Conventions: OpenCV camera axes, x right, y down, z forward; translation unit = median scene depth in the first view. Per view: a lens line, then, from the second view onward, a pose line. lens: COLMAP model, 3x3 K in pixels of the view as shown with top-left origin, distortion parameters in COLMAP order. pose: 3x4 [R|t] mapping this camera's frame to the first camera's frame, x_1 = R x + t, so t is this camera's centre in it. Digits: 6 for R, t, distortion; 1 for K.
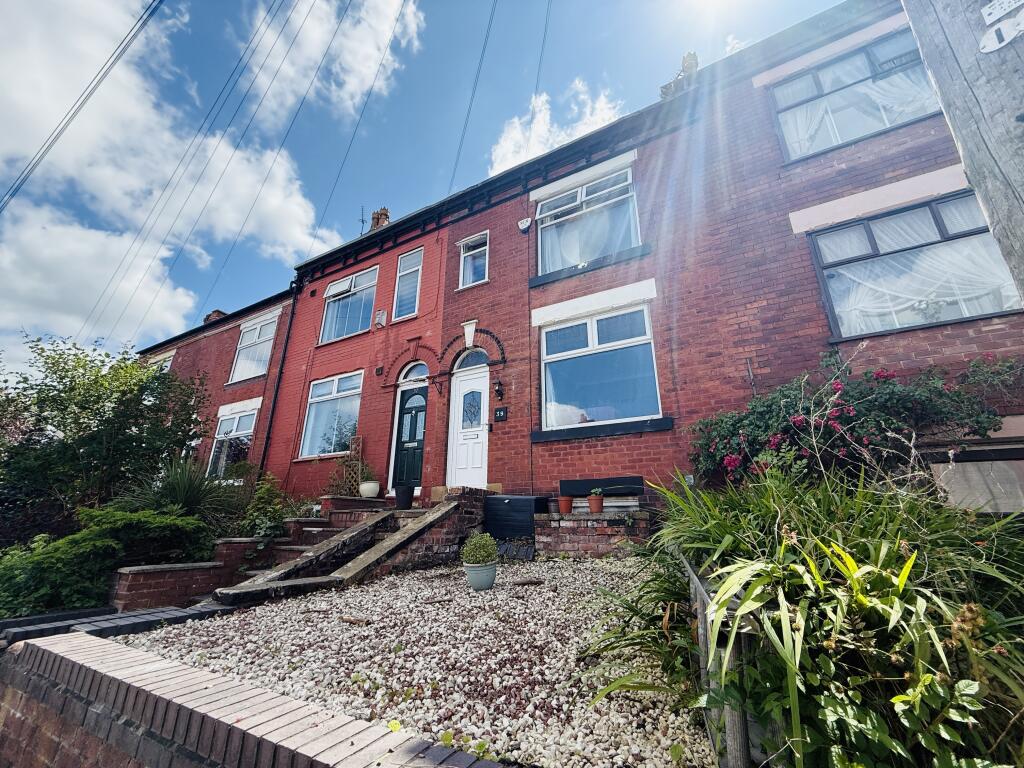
lens RADIAL K [[408.6, 0, 508.2], [0, 408.6, 382.1], [0, 0, 1]] dist [-0.001122, 0.000283]
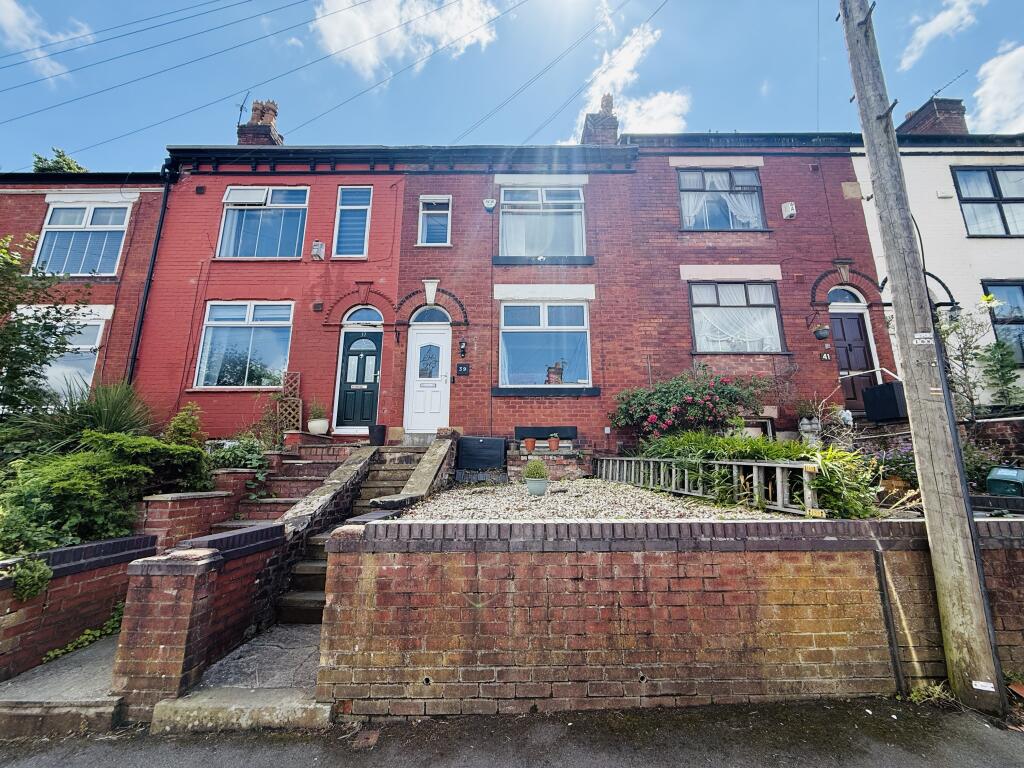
lens RADIAL K [[408.6, 0, 508.9], [0, 408.6, 382.5], [0, 0, 1]] dist [-0.001122, 0.000283]
pose [[0.874161, 0.099737, 0.475285, -0.471482], [-0.155163, 0.984746, 0.078736, 0.003081], [-0.460182, -0.142574, 0.876302, -0.098172]]
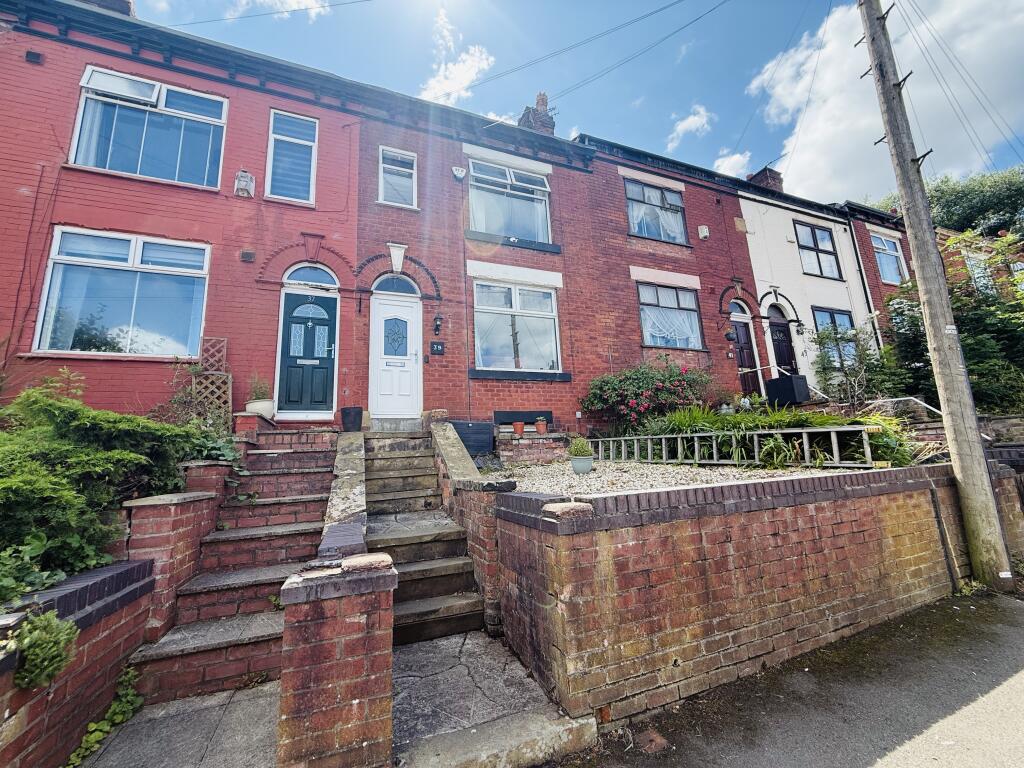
lens RADIAL K [[408.6, 0, 510.0], [0, 408.6, 382.9], [0, 0, 1]] dist [-0.001122, 0.000283]
pose [[0.634476, 0.118567, 0.763795, -0.721128], [-0.203095, 0.979016, 0.016733, 0.114863], [-0.745783, -0.165740, 0.645242, 0.162933]]
